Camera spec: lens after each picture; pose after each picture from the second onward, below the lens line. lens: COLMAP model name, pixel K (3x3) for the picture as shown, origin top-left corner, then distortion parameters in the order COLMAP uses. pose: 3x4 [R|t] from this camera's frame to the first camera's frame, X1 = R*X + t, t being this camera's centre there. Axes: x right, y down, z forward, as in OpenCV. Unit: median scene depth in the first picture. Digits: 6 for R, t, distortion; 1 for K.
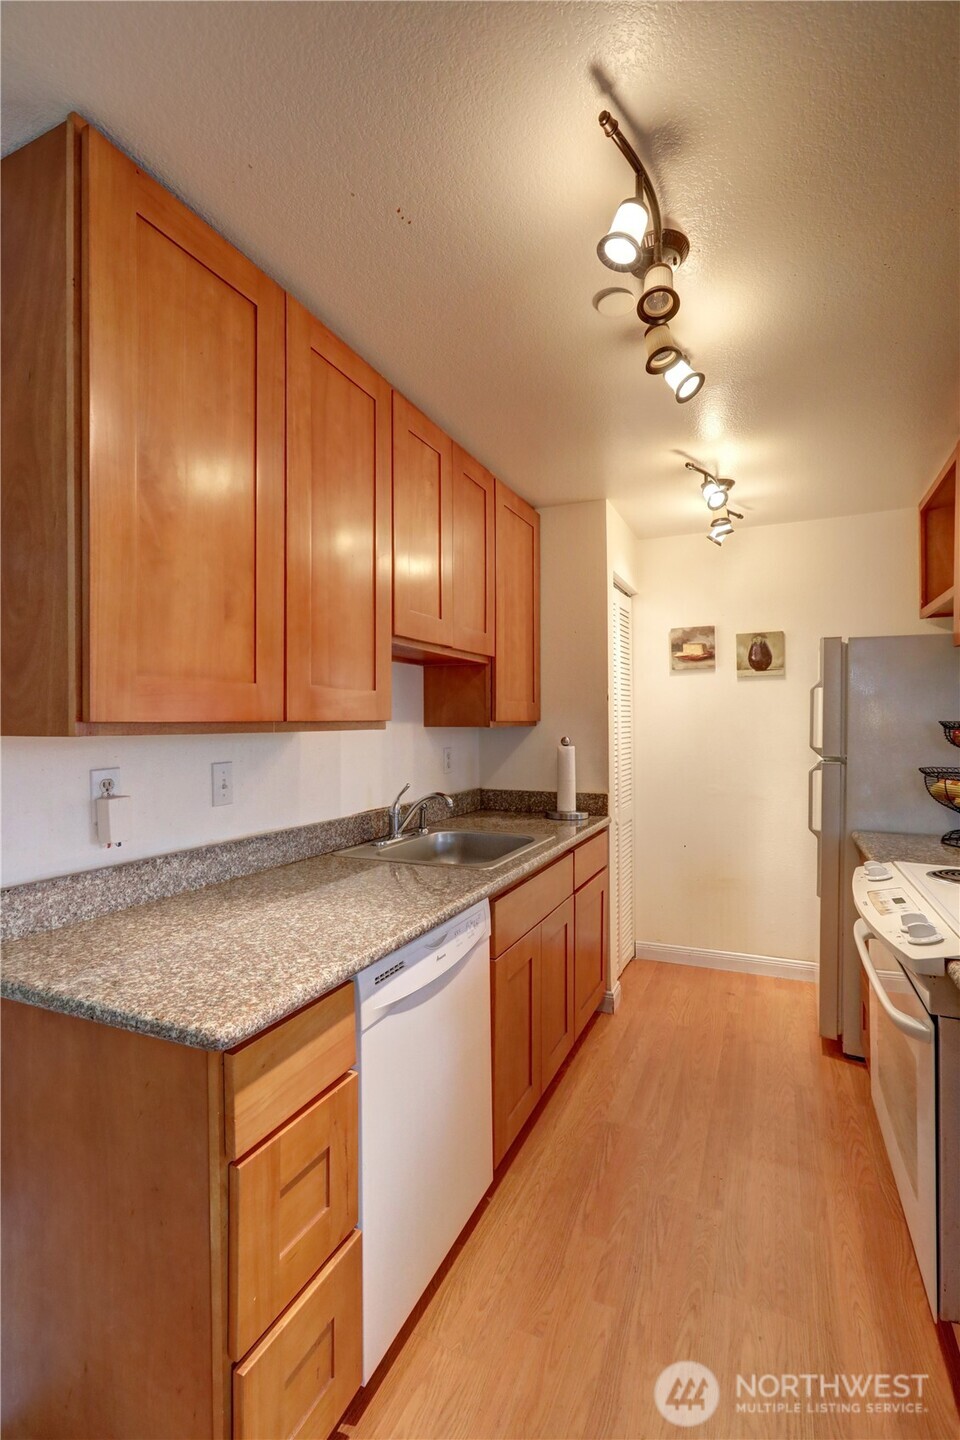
lens RADIAL K [[651.4, 0, 485.1], [0, 651.4, 719.6], [0, 0, 1]] dist [-0.008566, 0.000209]
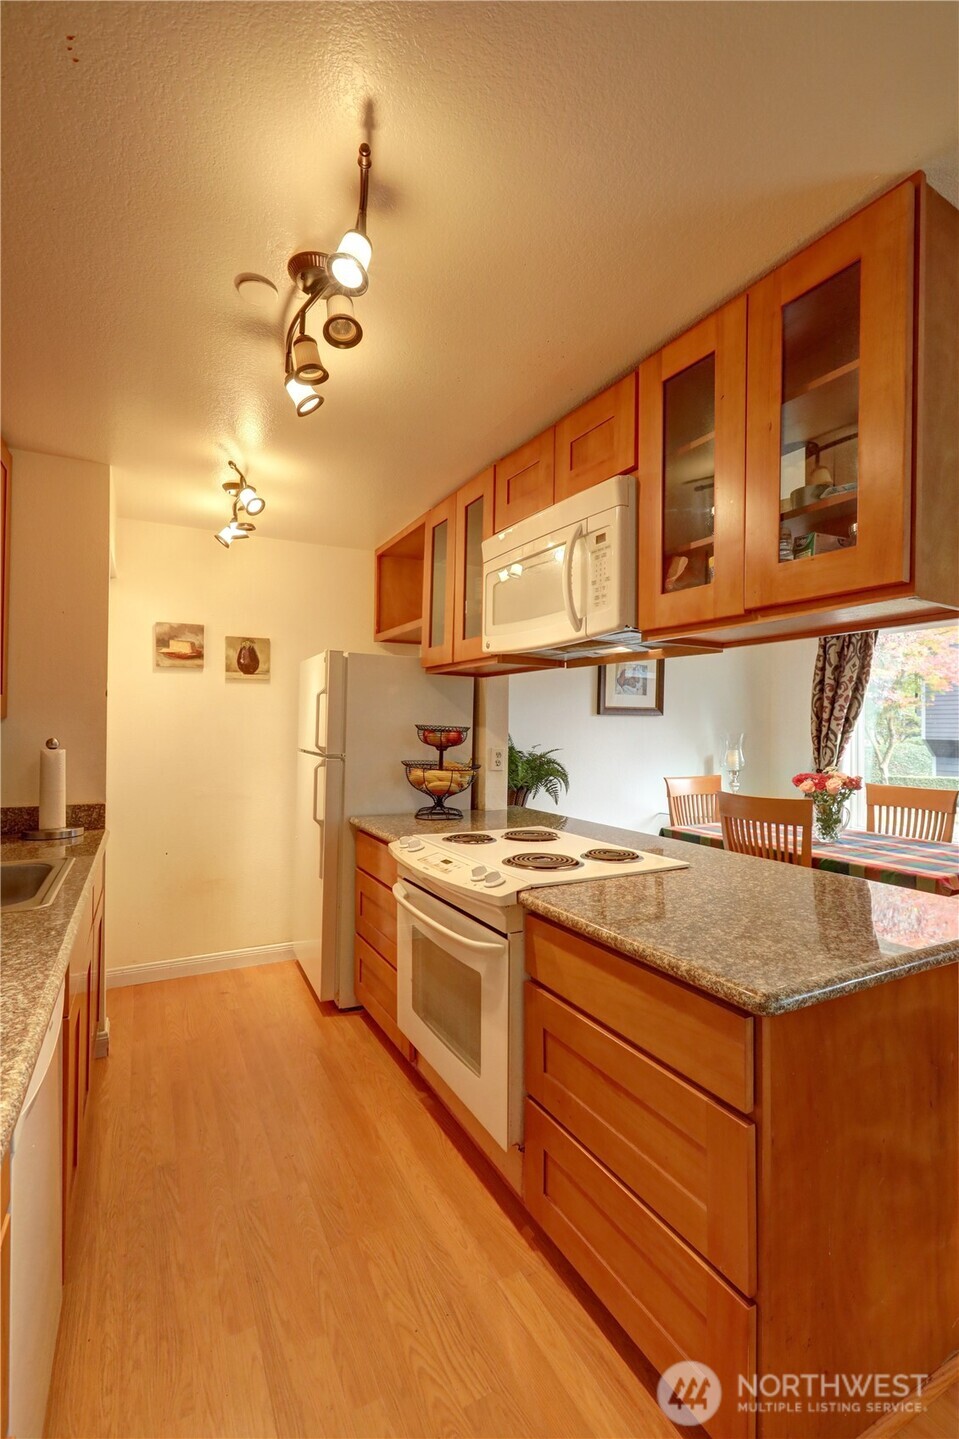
lens RADIAL K [[650.9, 0, 484.6], [0, 650.9, 719.1], [0, 0, 1]] dist [-0.008566, 0.000209]
pose [[0.618879, 0.018859, 0.785260, -0.182882], [-0.016304, 0.999805, -0.011161, 0.002744], [-0.785317, -0.005896, 0.619065, 0.067177]]
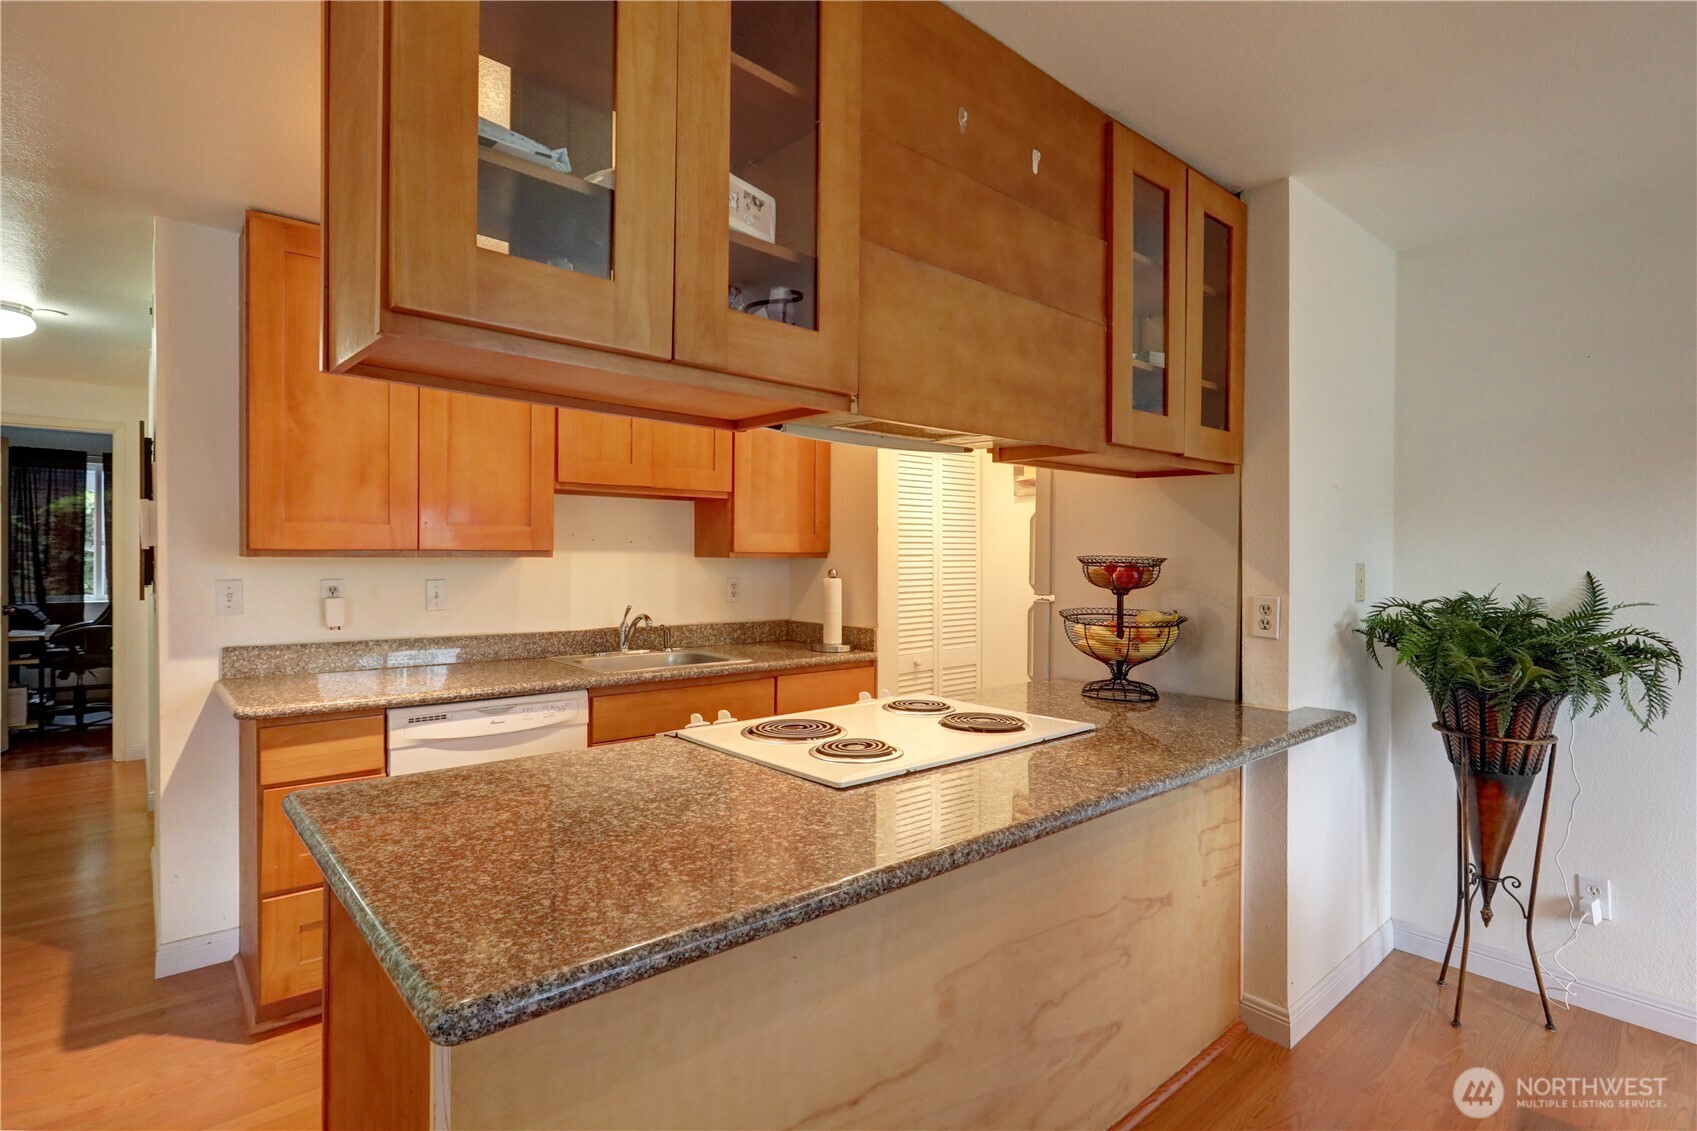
lens RADIAL K [[831.5, 0, 841.9], [0, 831.5, 559.7], [0, 0, 1]] dist [-0.001344, 0.000350]
pose [[0.905513, 0.011536, -0.424162, 0.673618], [-0.007417, 0.999908, 0.011361, -0.002099], [0.424254, -0.007142, 0.905515, -0.140911]]
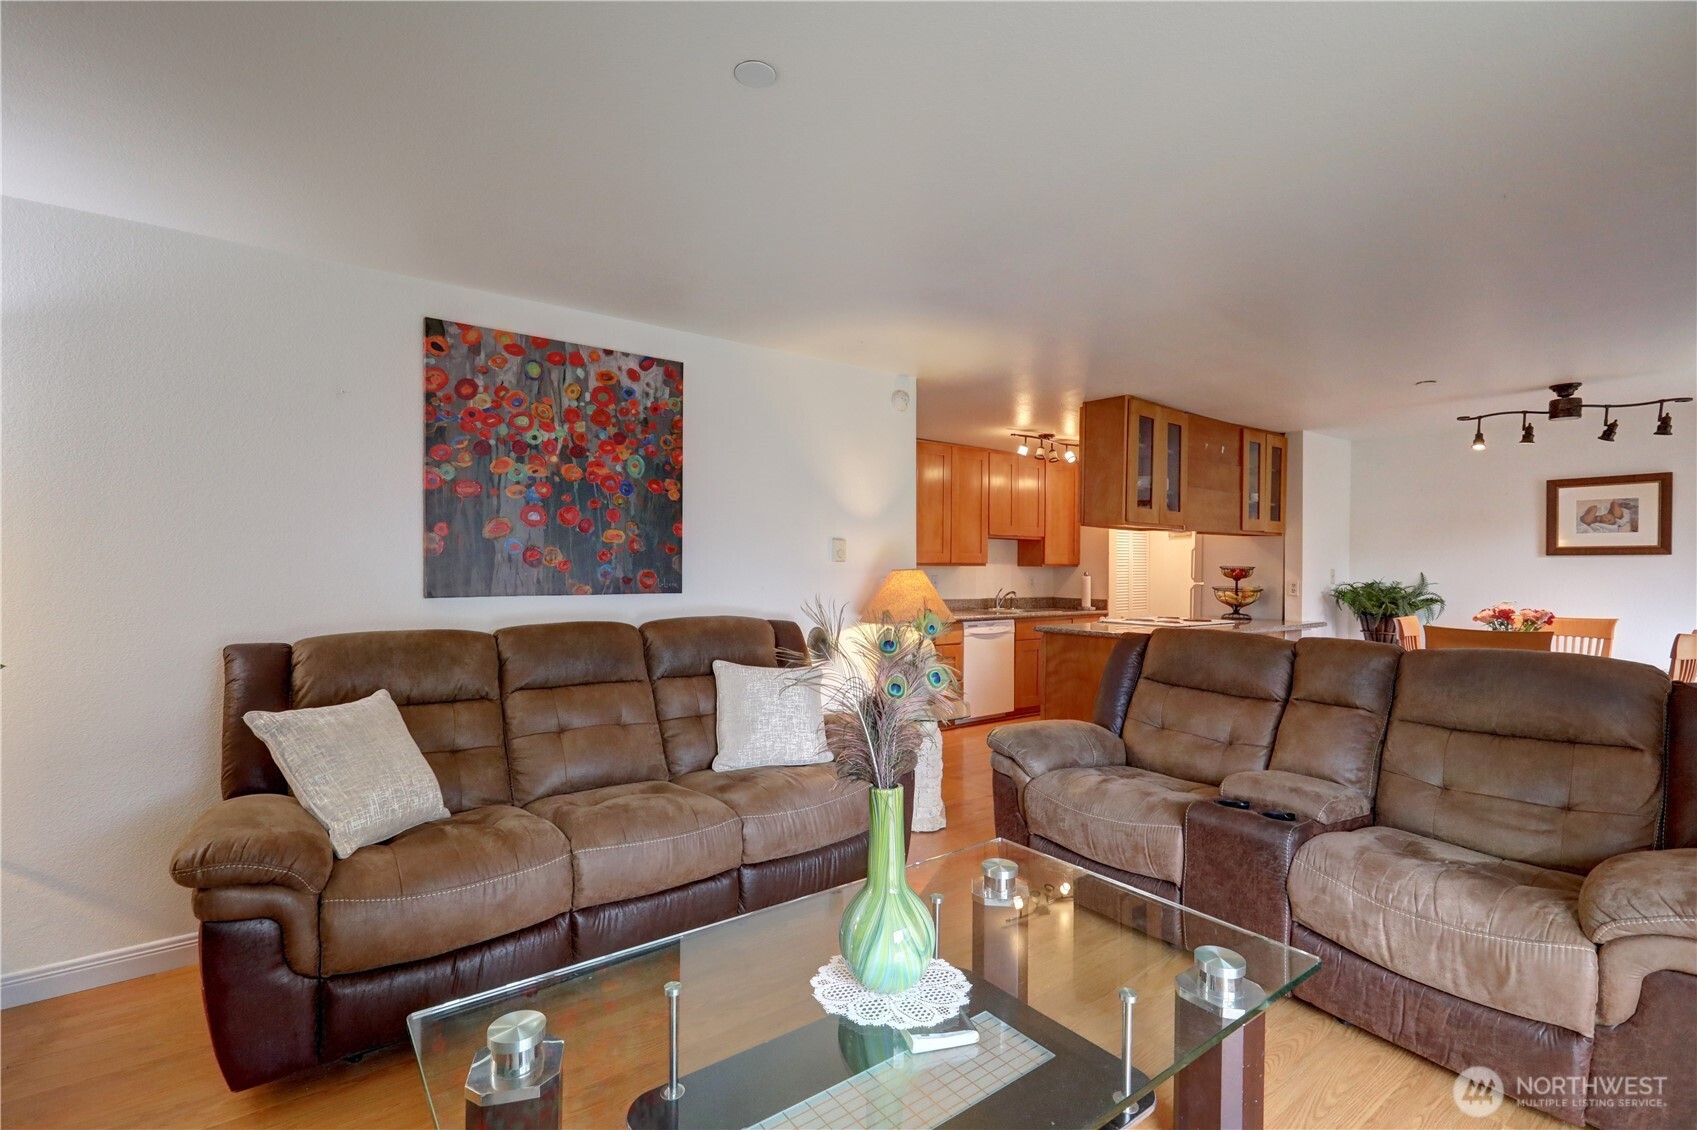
lens RADIAL K [[767.6, 0, 840.4], [0, 767.6, 575.3], [0, 0, 1]] dist [-0.008566, 0.000209]
pose [[0.872527, 0.016654, -0.488283, 0.647019], [-0.007684, 0.999763, 0.020368, -0.007052], [0.488506, -0.014020, 0.872448, -1.576848]]
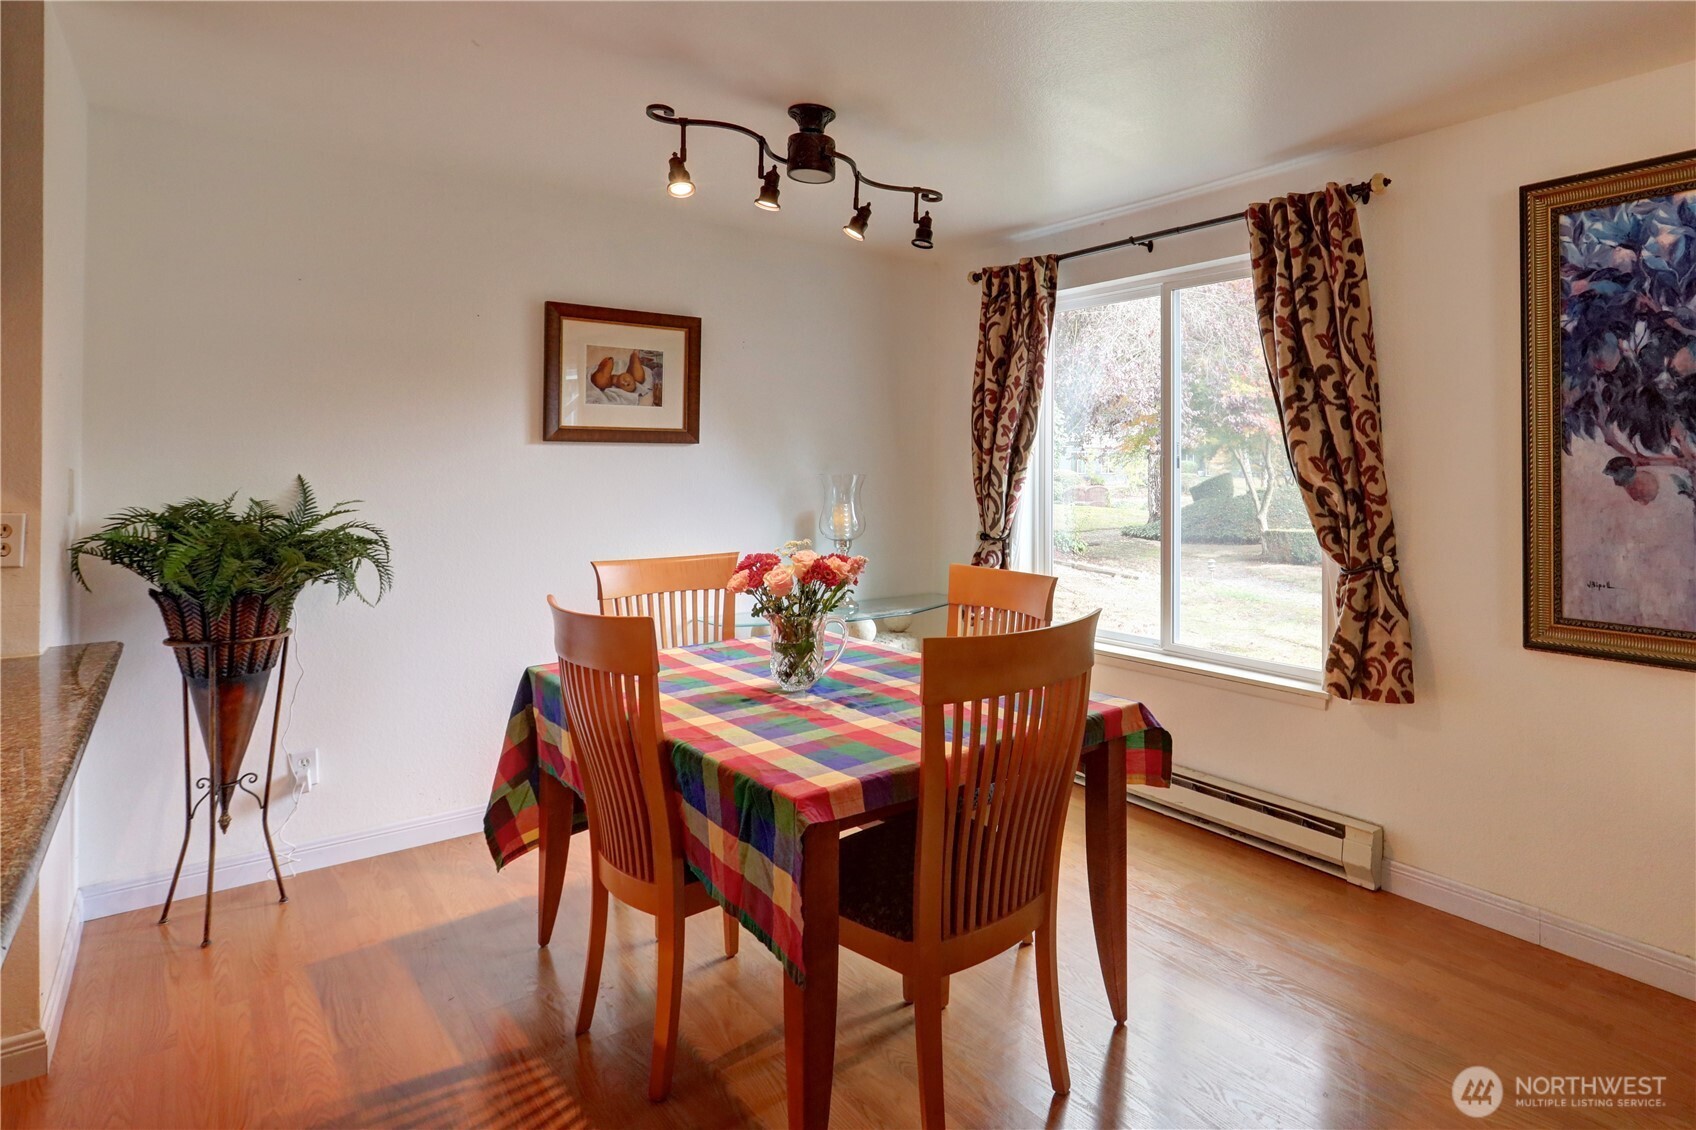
lens RADIAL K [[930.3, 0, 990.5], [0, 930.3, 461.1], [0, 0, 1]] dist [-0.003525, -0.000523]
pose [[0.424066, 0.011267, 0.905561, 0.392150], [-0.011177, 0.999912, -0.007206, -0.002364], [-0.905562, -0.007066, 0.424154, -0.194954]]
